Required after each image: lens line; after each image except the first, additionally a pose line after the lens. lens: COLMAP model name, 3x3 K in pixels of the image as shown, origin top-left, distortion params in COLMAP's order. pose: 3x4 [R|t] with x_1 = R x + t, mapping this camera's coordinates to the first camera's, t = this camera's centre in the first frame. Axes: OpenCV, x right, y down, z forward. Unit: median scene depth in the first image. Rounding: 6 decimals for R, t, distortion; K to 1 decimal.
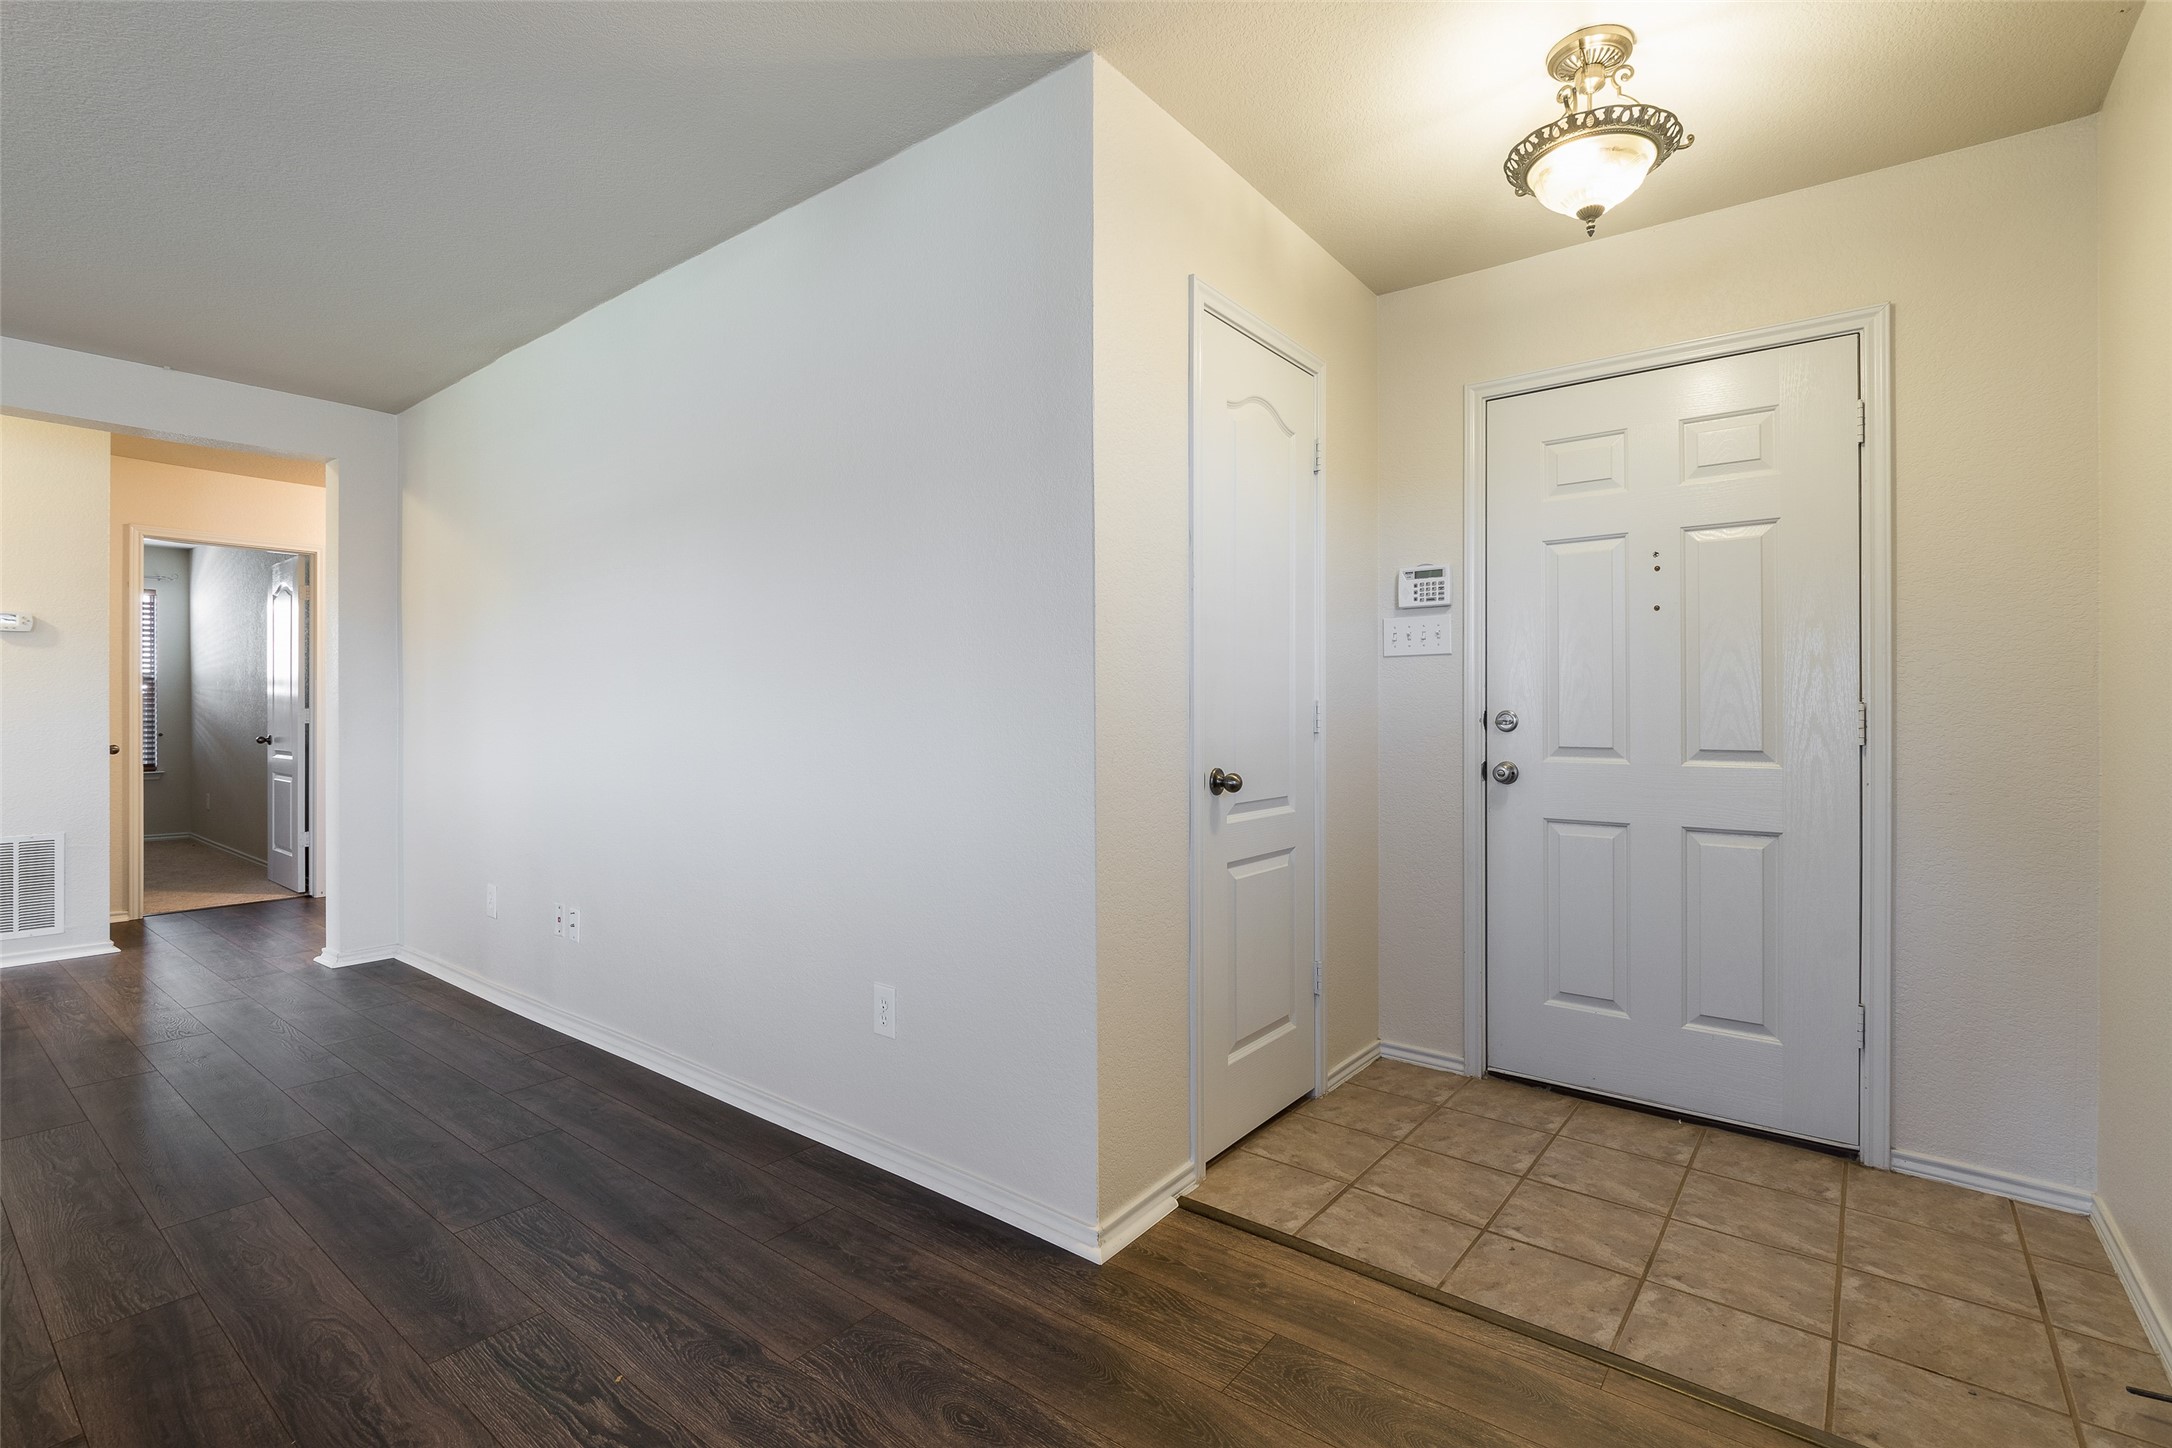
lens RADIAL K [[1001.8, 0, 1086.0], [0, 1001.8, 714.4], [0, 0, 1]] dist [-0.006253, -0.000733]
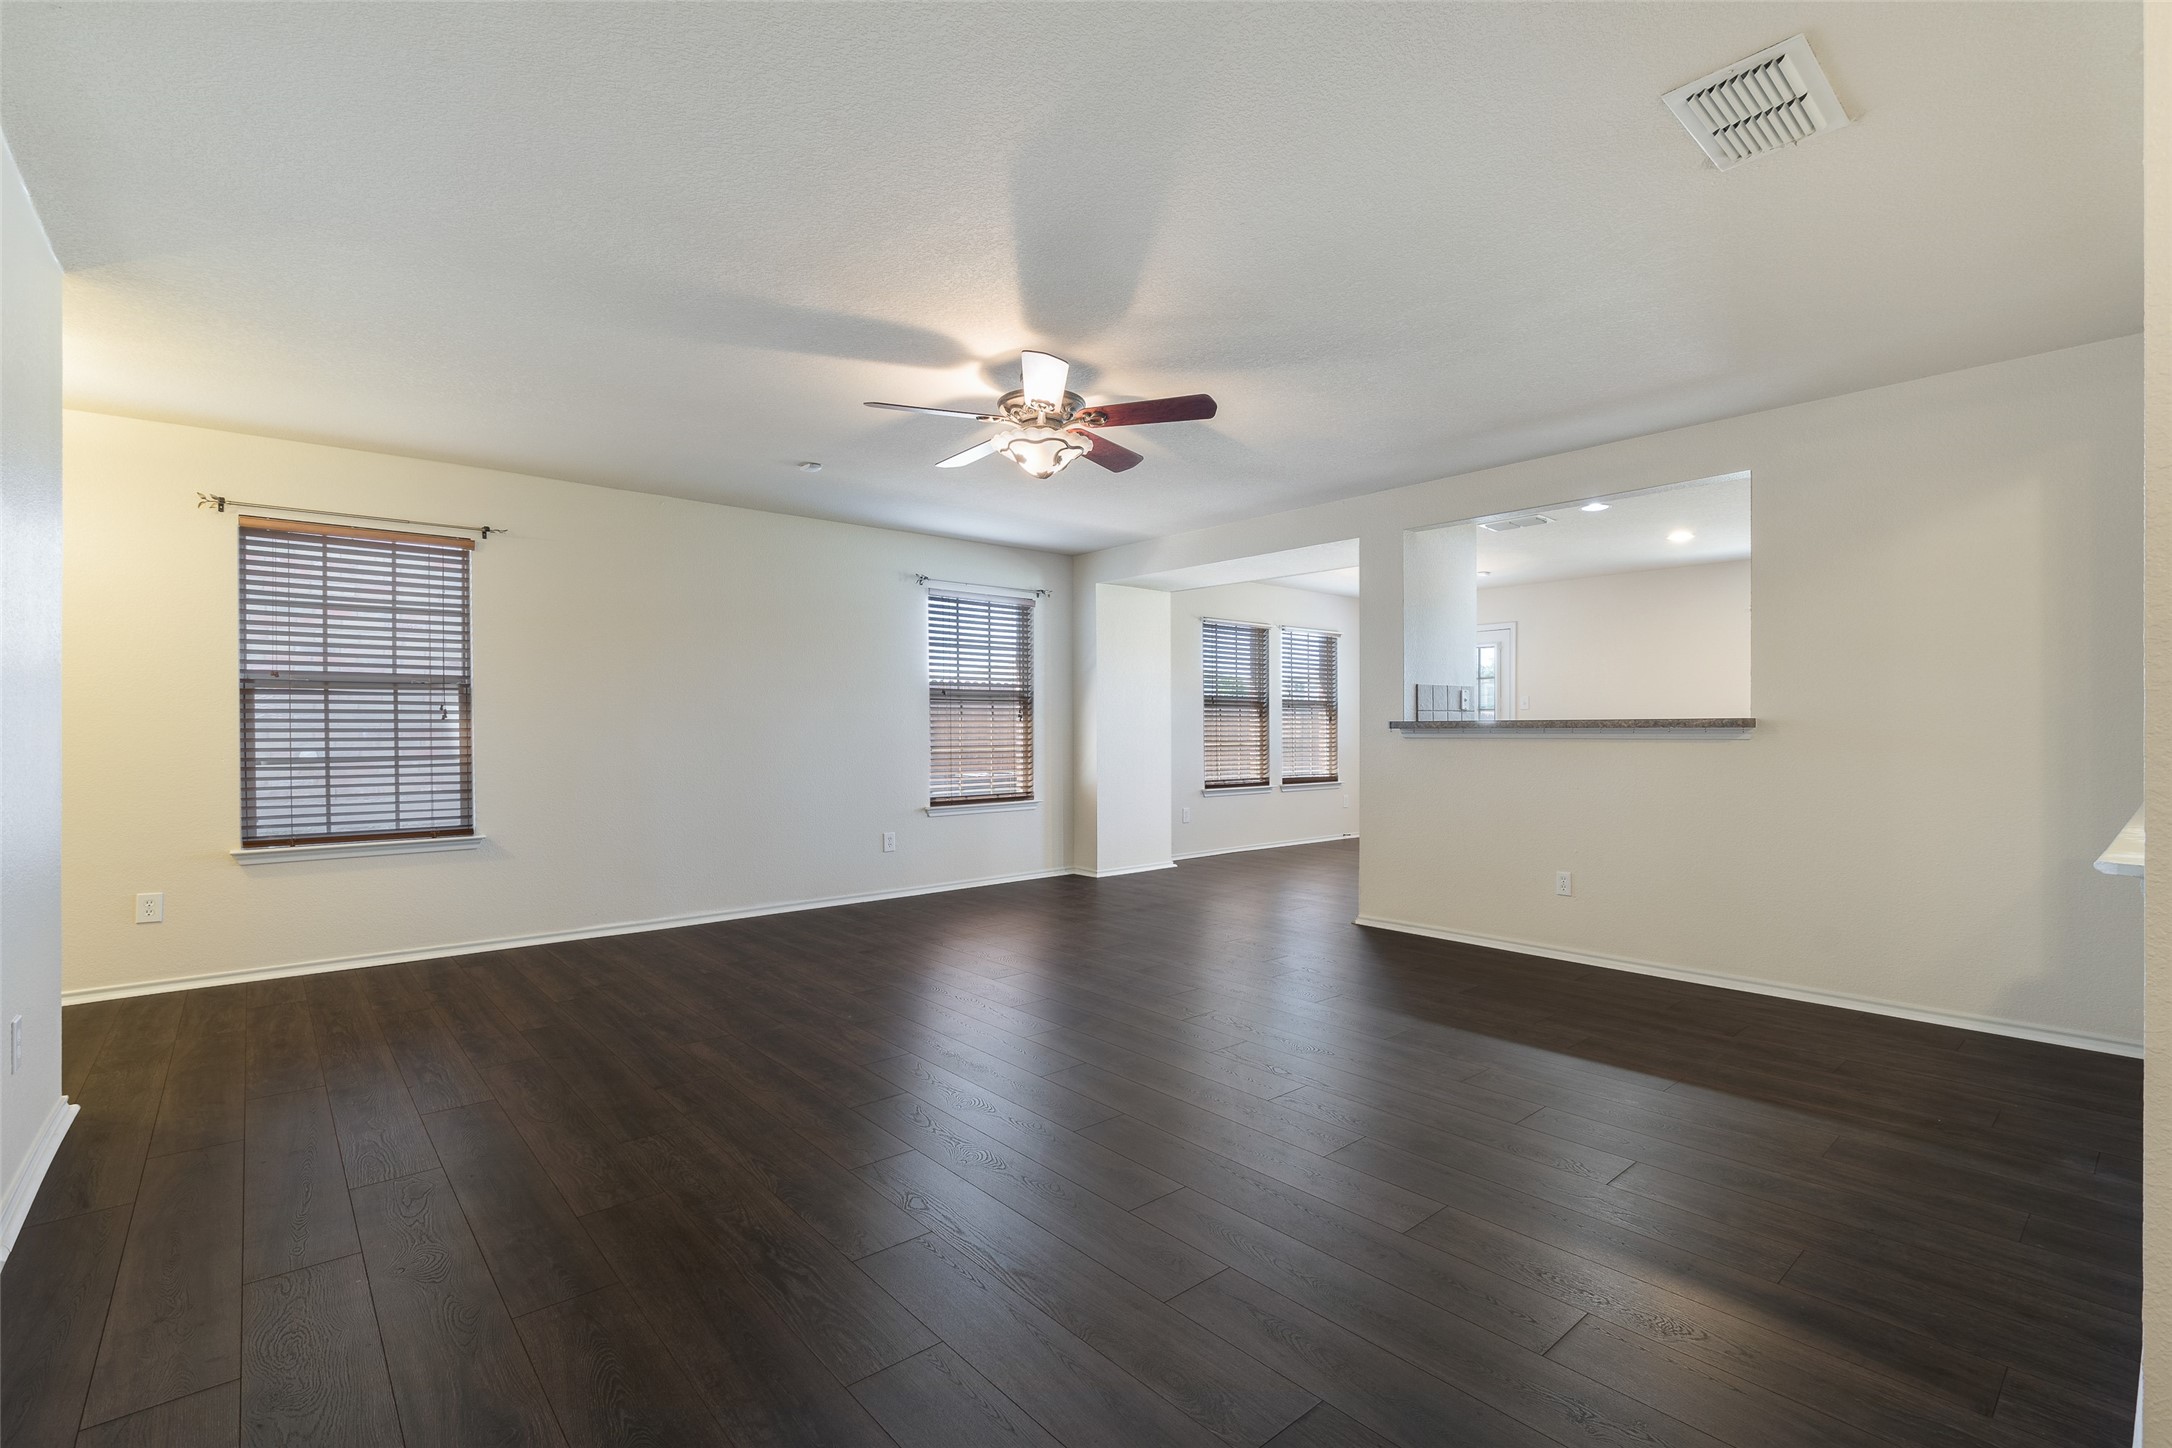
lens RADIAL K [[975.7, 0, 1089.8], [0, 975.7, 731.6], [0, 0, 1]] dist [-0.001858, -0.000216]
pose [[-0.982498, 0.002832, 0.186254, -1.189099], [0.004133, 0.999970, 0.006601, -0.007483], [-0.186230, 0.007256, -0.982479, 1.469103]]
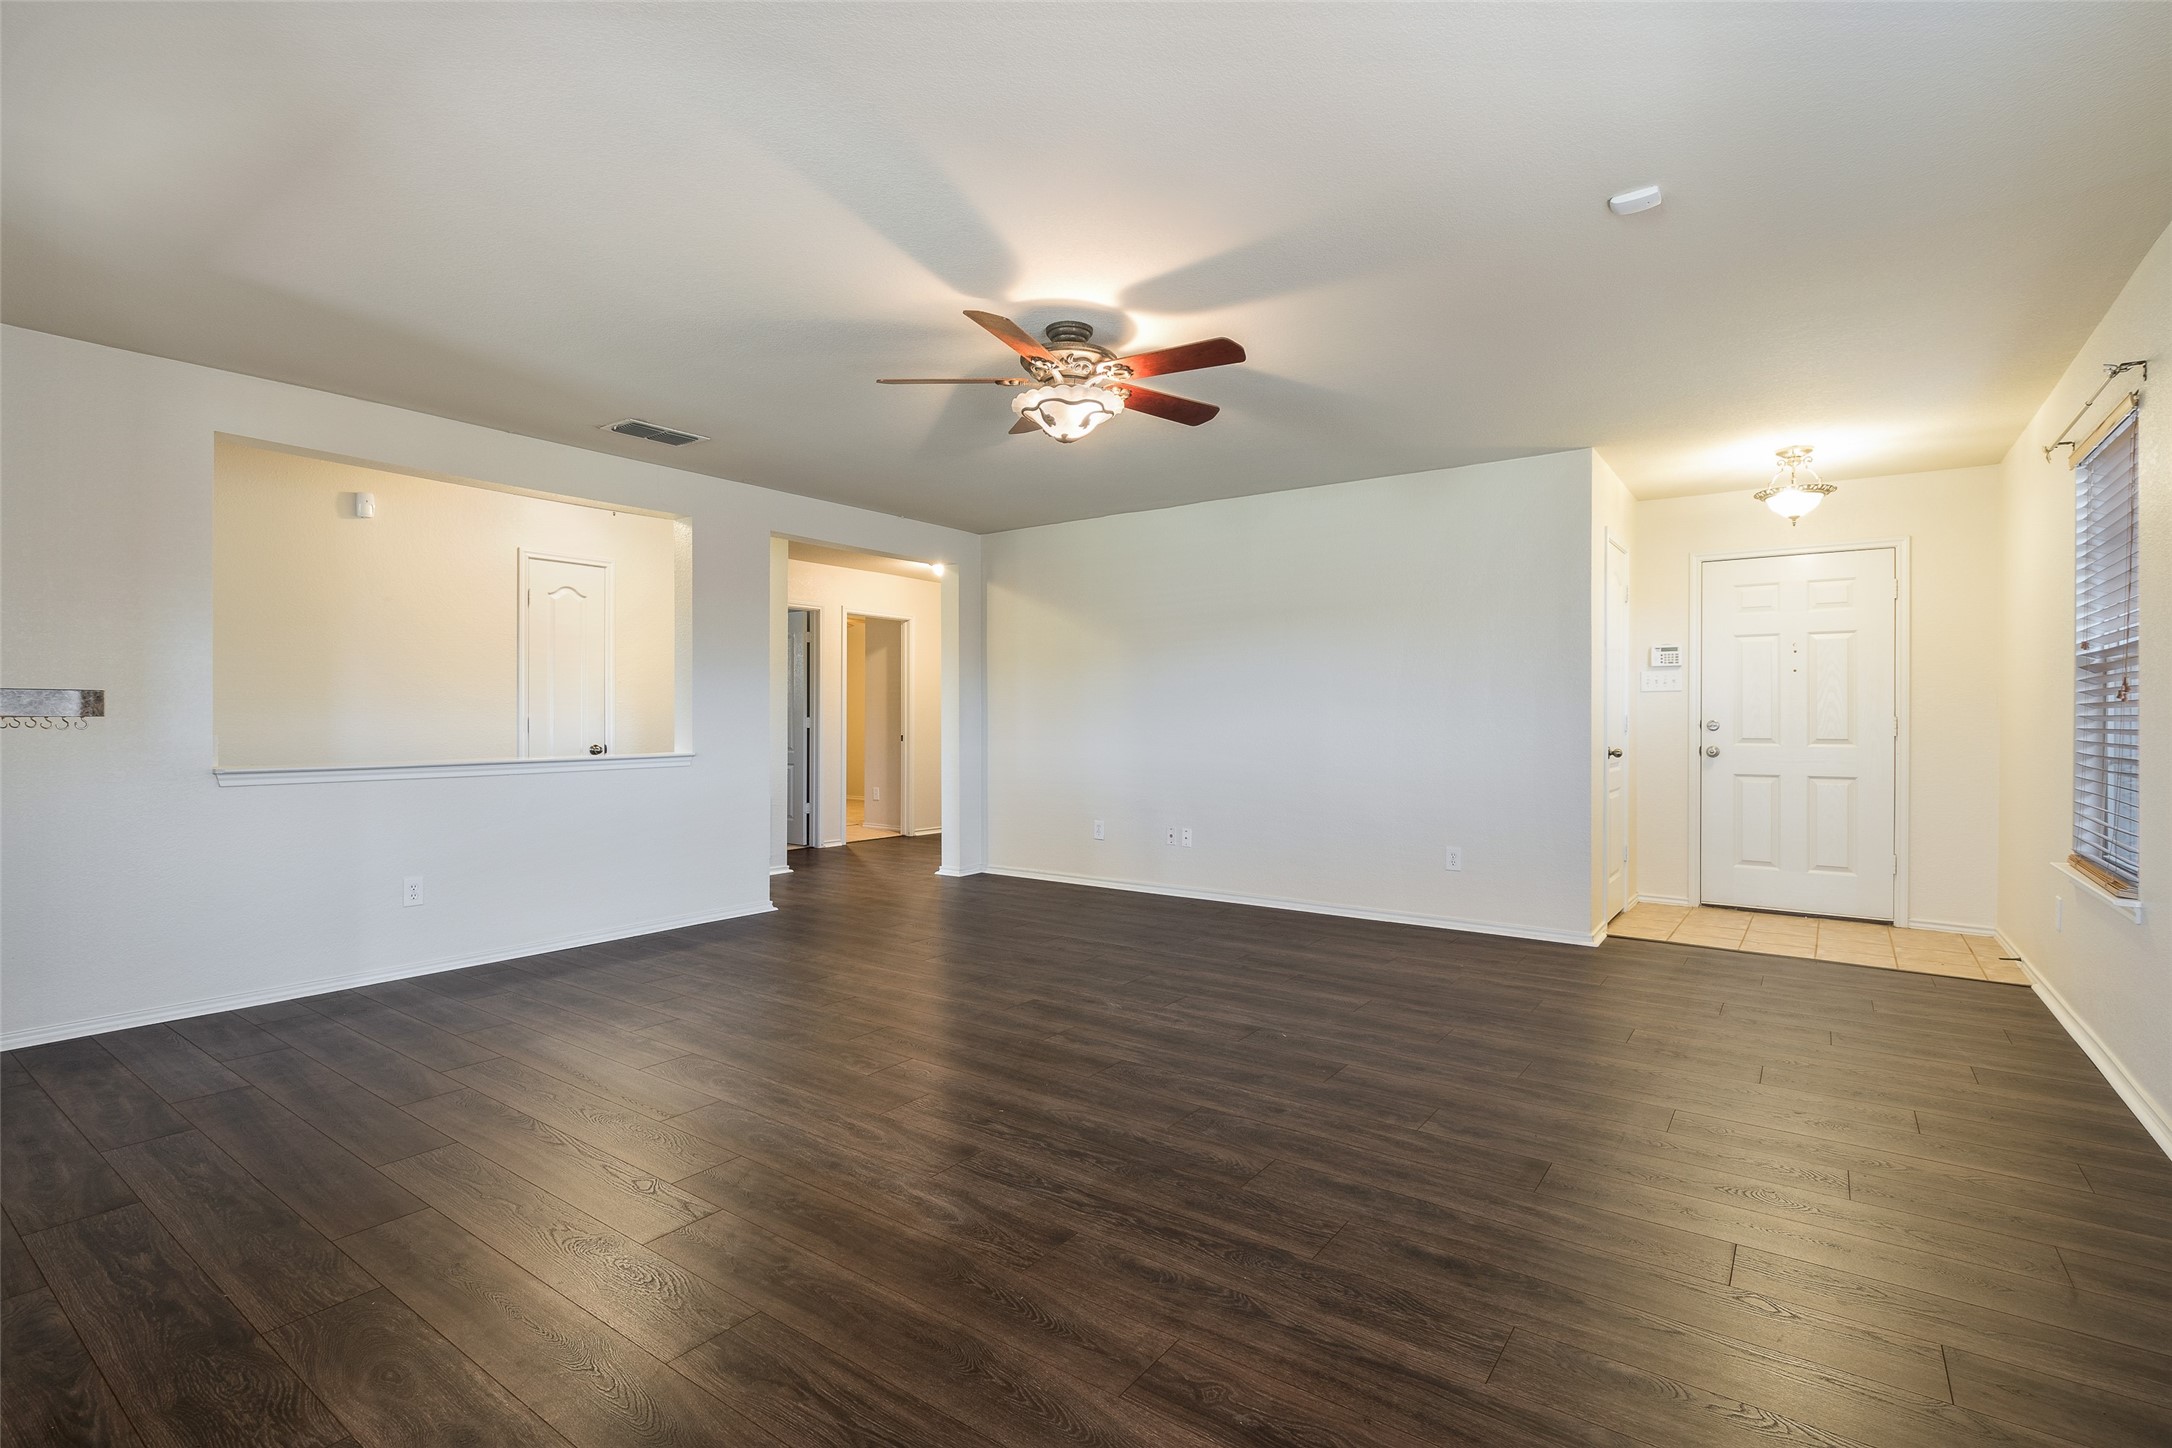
lens RADIAL K [[1020.0, 0, 1086.0], [0, 1020.0, 724.0], [0, 0, 1]] dist [0.000353, 0.000208]
pose [[0.999426, 0.002376, 0.033782, -0.909561], [-0.002472, 0.999993, 0.002782, 0.001333], [-0.033775, -0.002864, 0.999425, -0.998731]]
